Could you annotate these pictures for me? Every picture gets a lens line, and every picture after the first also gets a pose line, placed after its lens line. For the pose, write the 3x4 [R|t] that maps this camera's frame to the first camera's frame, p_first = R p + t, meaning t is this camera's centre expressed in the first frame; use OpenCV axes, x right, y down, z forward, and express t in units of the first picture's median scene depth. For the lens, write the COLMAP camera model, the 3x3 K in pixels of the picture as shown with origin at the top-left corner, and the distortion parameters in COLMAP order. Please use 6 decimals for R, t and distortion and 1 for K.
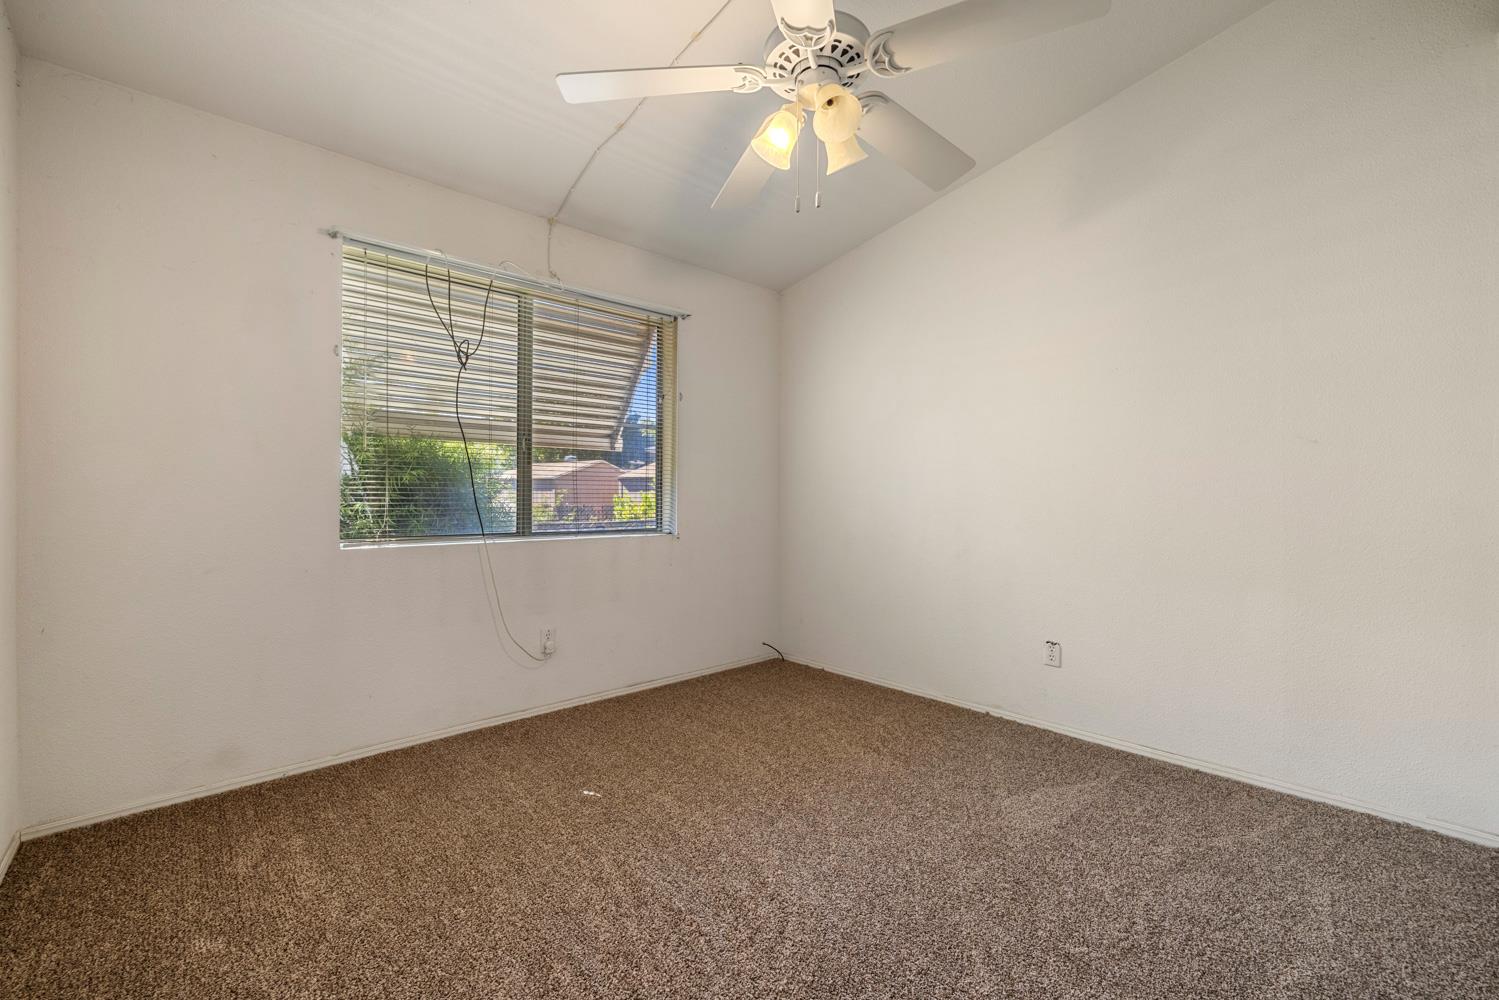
lens RADIAL K [[628.5, 0, 746.1], [0, 628.5, 491.0], [0, 0, 1]] dist [-0.000012, -0.000020]
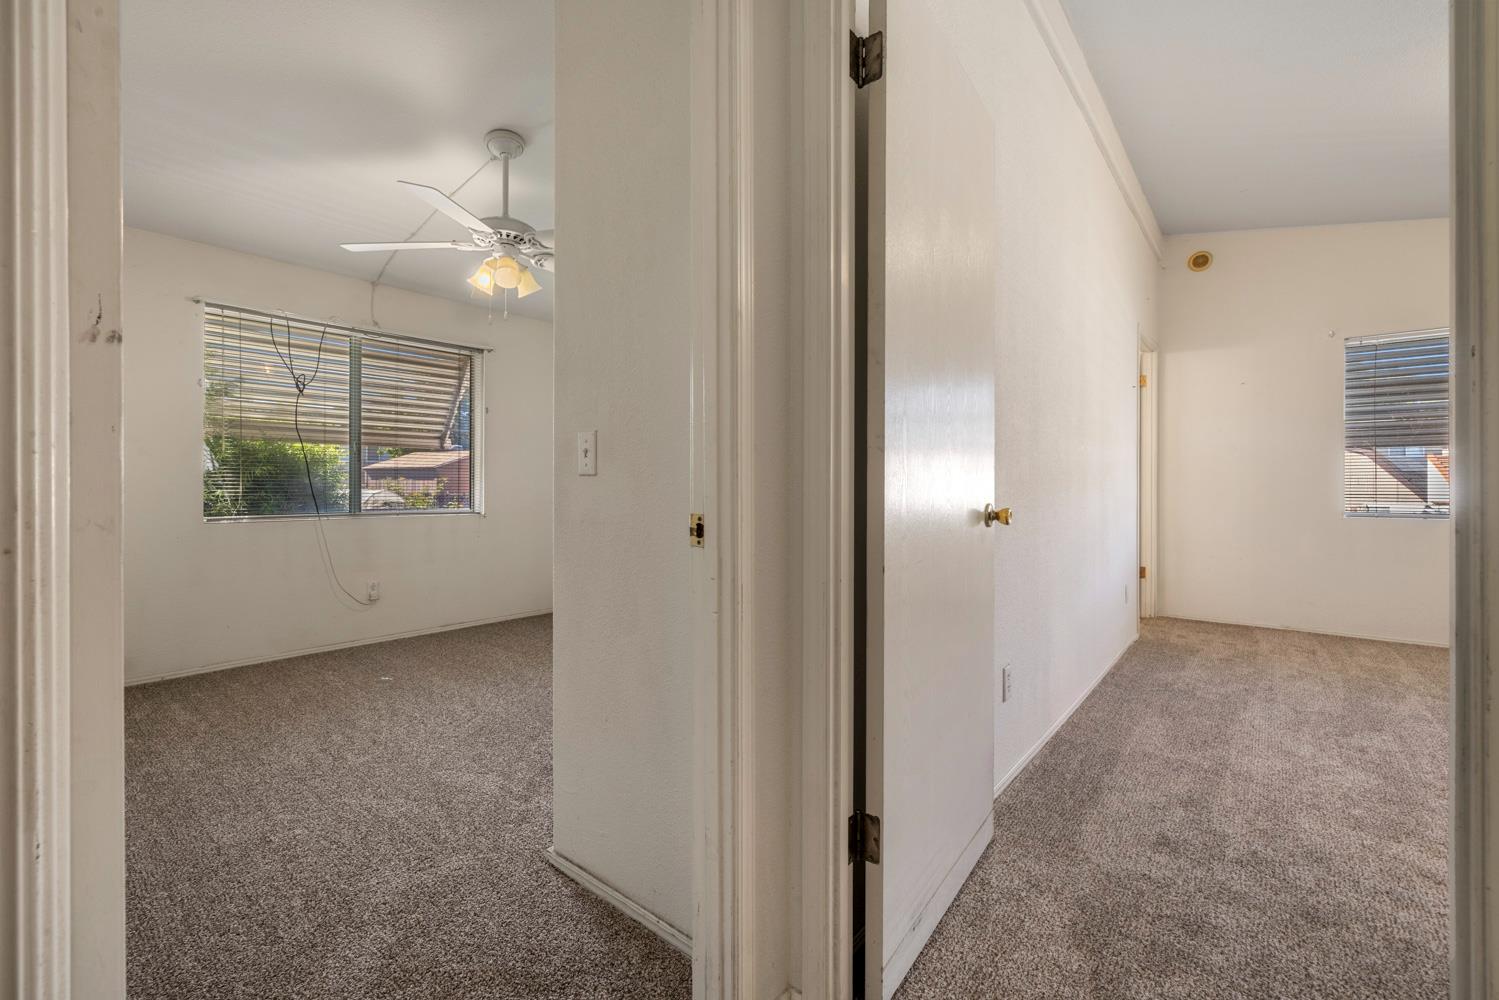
lens RADIAL K [[630.3, 0, 745.4], [0, 630.3, 488.3], [0, 0, 1]] dist [0.000598, 0.000159]
pose [[0.990506, 0.001075, 0.137465, 0.303765], [-0.002880, 0.999912, 0.012934, -0.005808], [-0.137439, -0.013207, 0.990422, -0.475172]]
